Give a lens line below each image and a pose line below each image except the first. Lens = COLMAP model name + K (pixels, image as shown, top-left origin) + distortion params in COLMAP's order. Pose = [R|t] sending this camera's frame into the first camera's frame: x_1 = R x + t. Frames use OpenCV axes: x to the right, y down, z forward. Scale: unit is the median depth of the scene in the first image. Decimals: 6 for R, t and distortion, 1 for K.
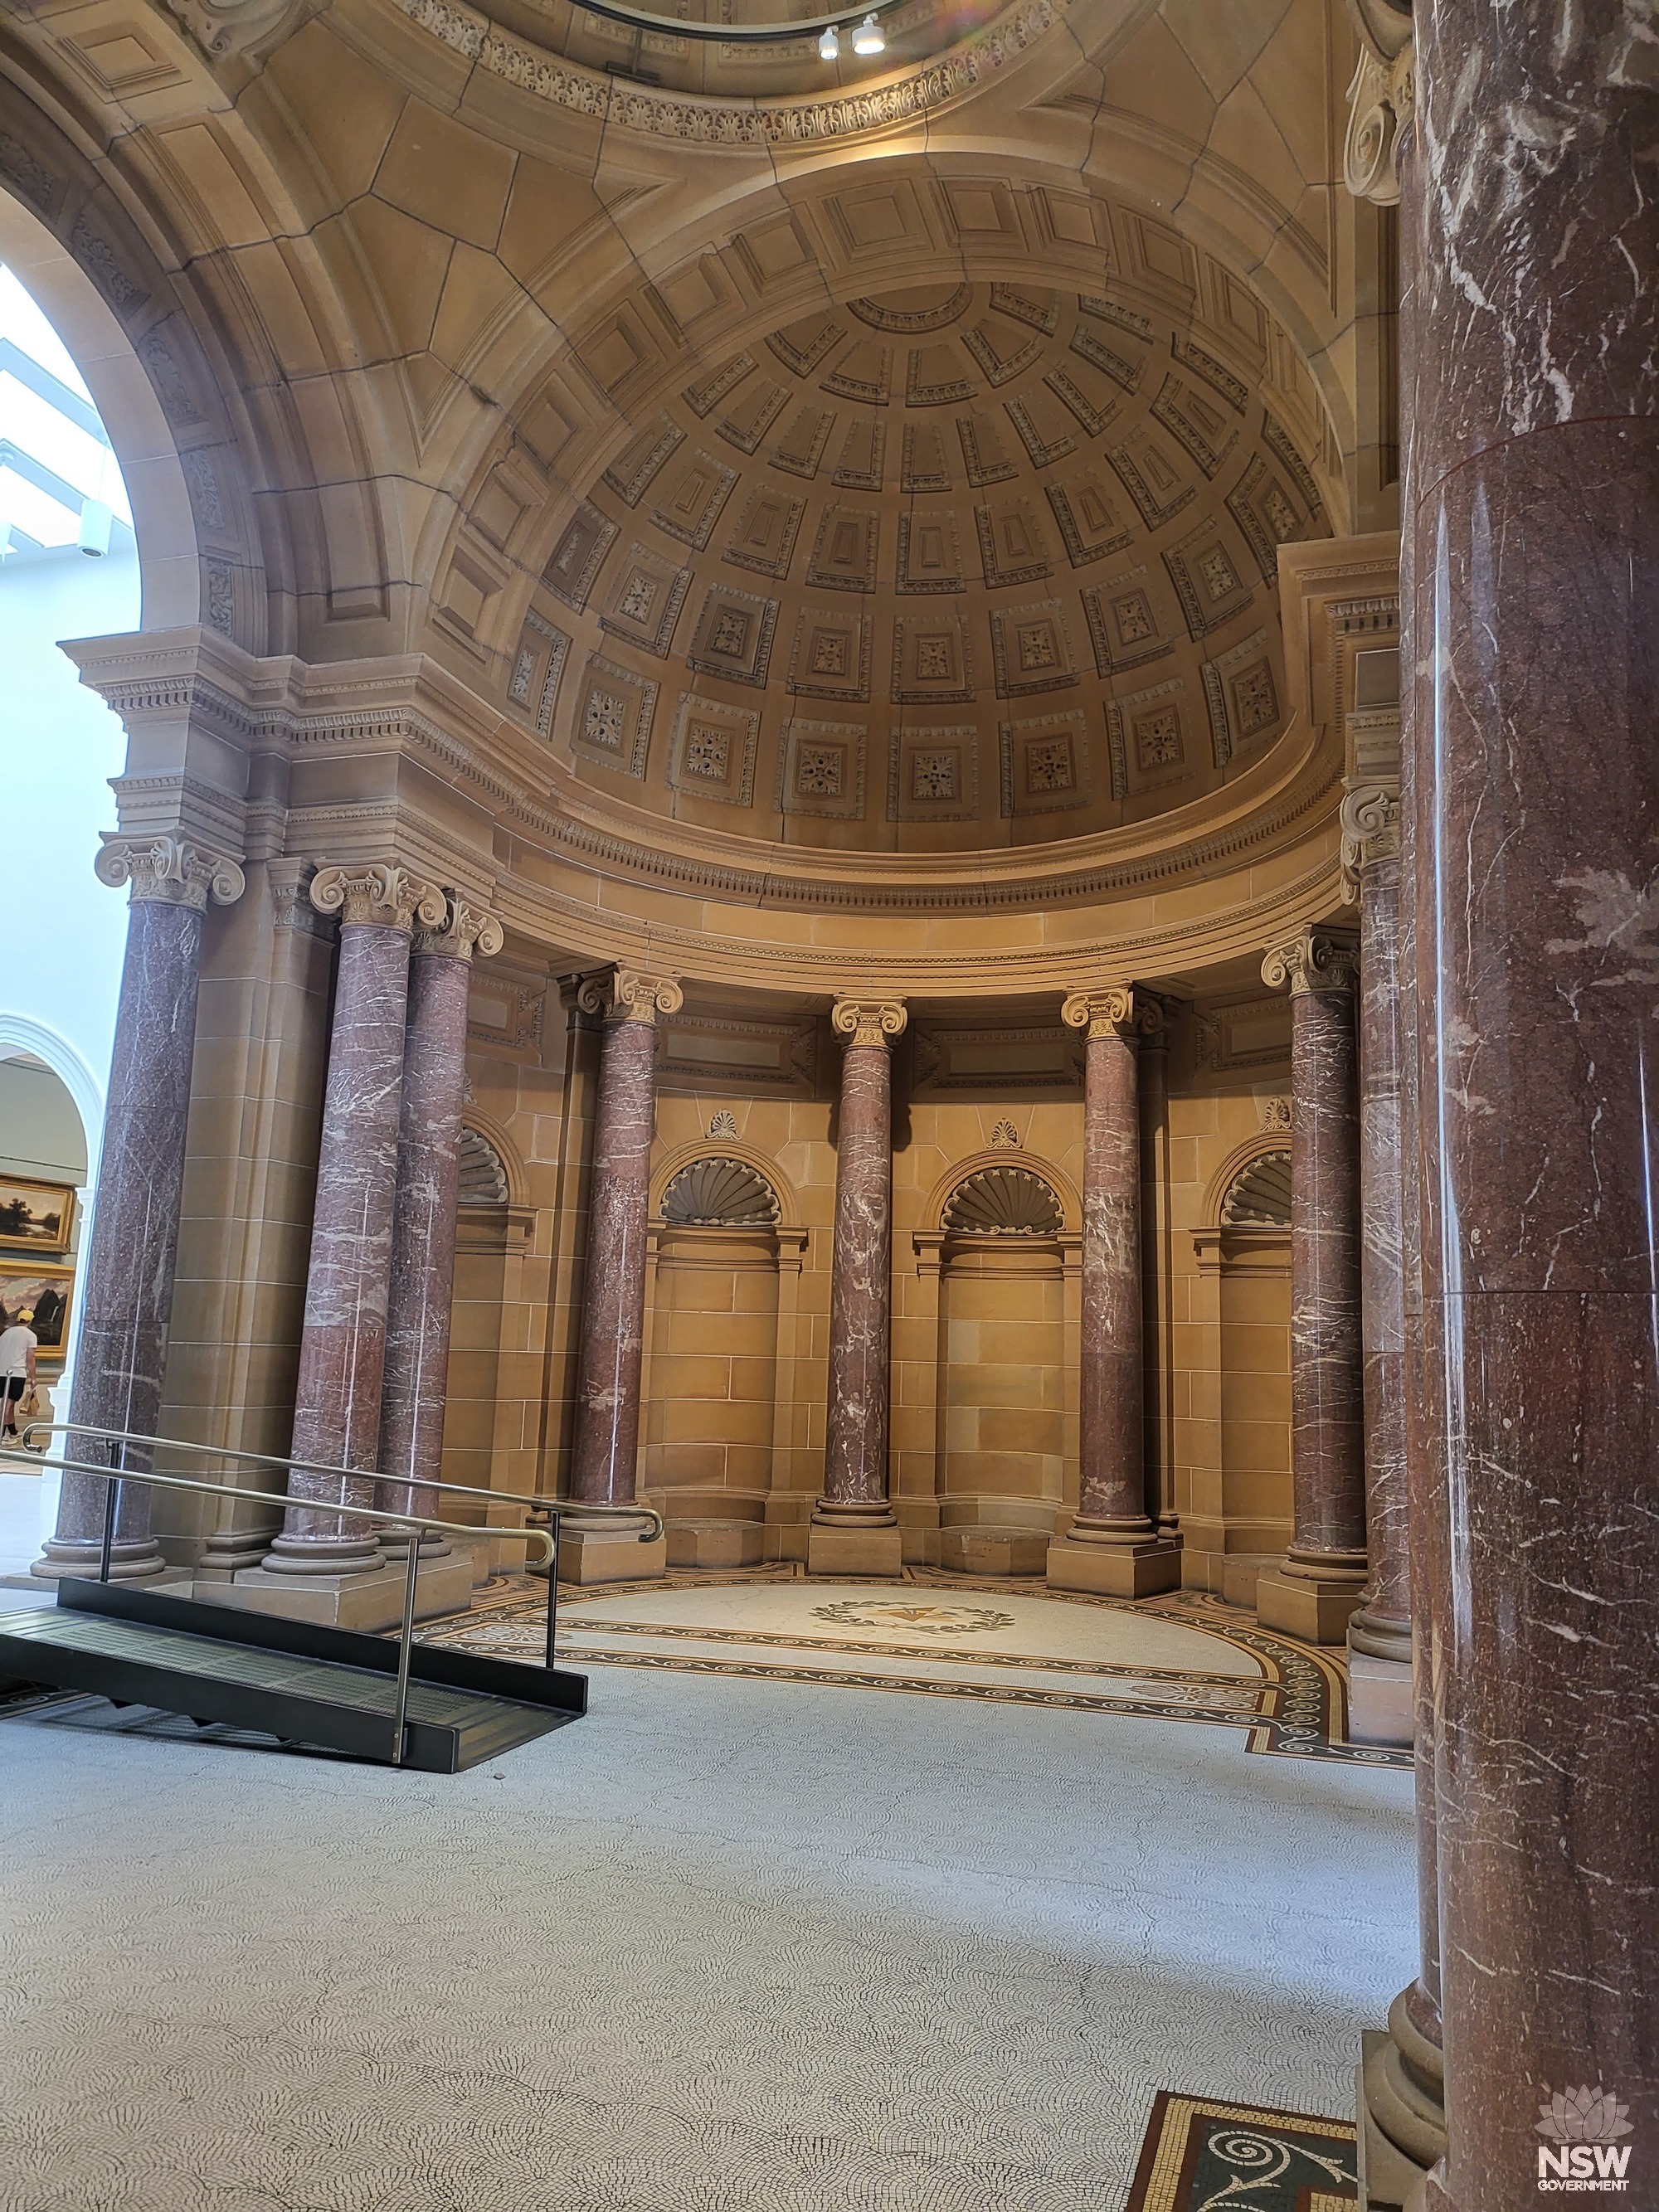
lens RADIAL K [[1478.2, 0, 829.5], [0, 1478.2, 1106.0], [0, 0, 1]] dist [0.094933, -0.080857]
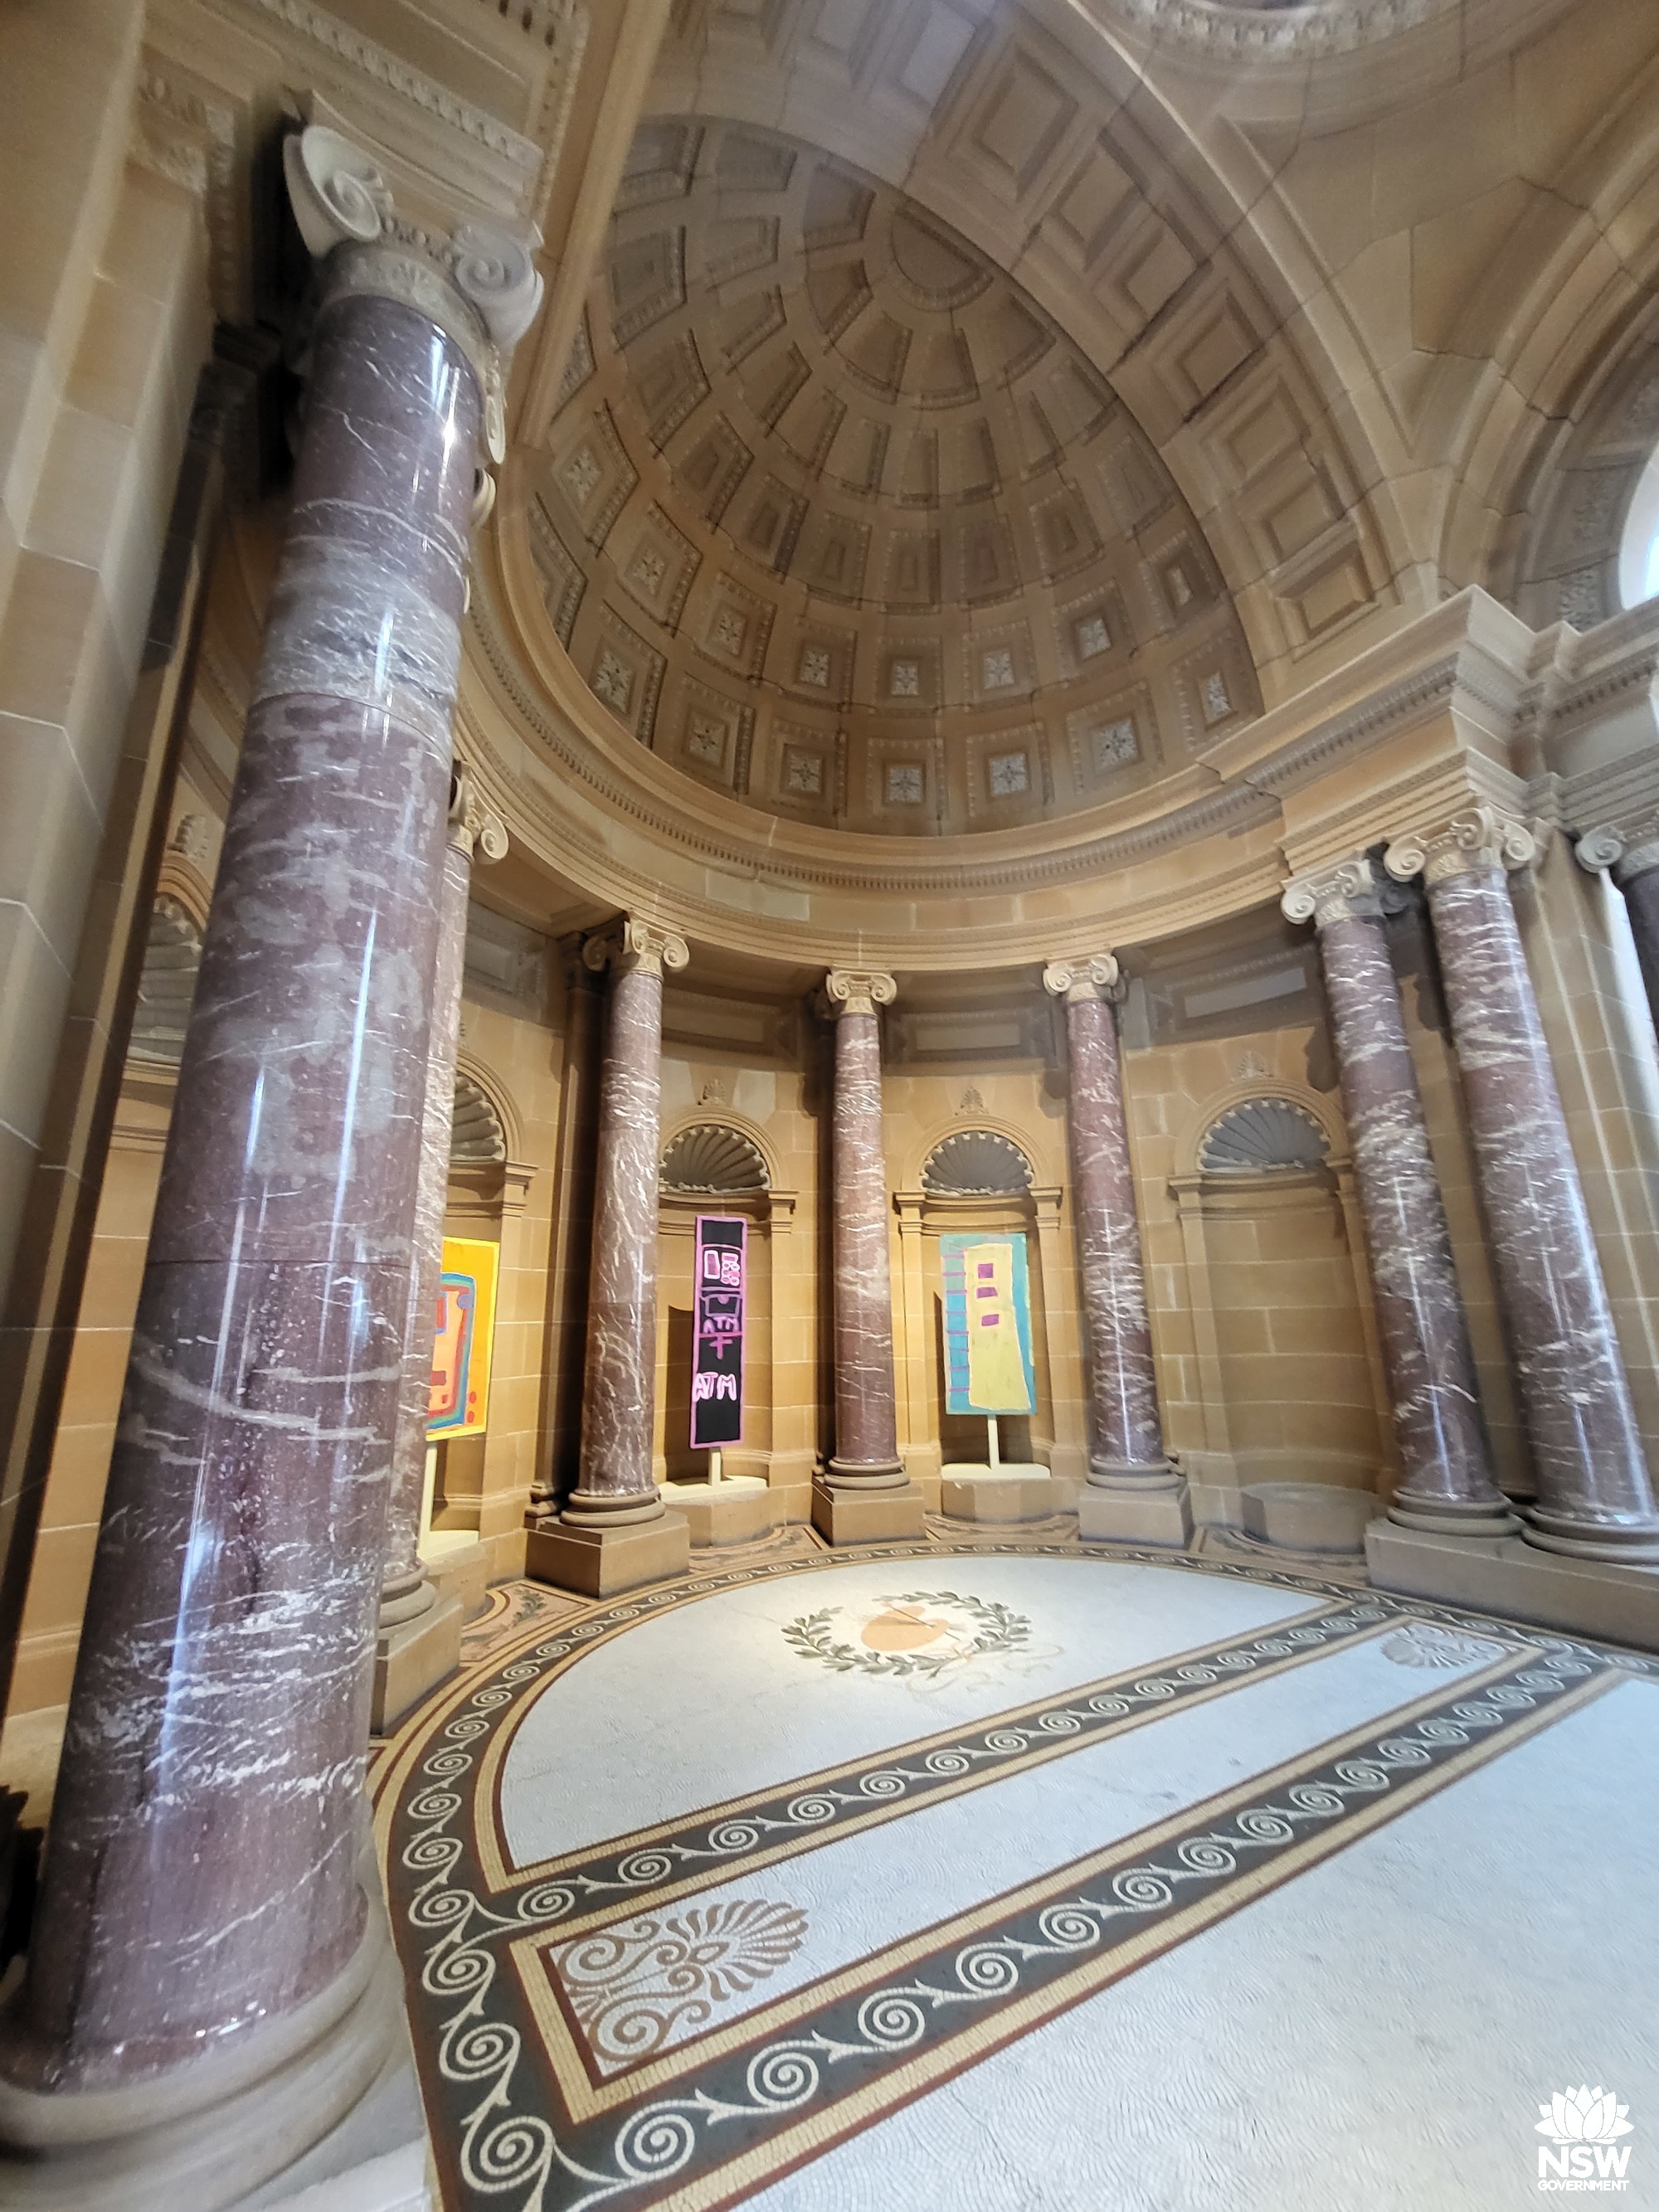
lens RADIAL K [[888.0, 0, 829.5], [0, 888.0, 1106.0], [0, 0, 1]] dist [-0.000111, 0.000003]
pose [[0.985857, 0.000217, 0.167591, -0.120478], [0.012104, 0.997296, -0.072491, 0.084033], [-0.167154, 0.073494, 0.983188, 0.451021]]
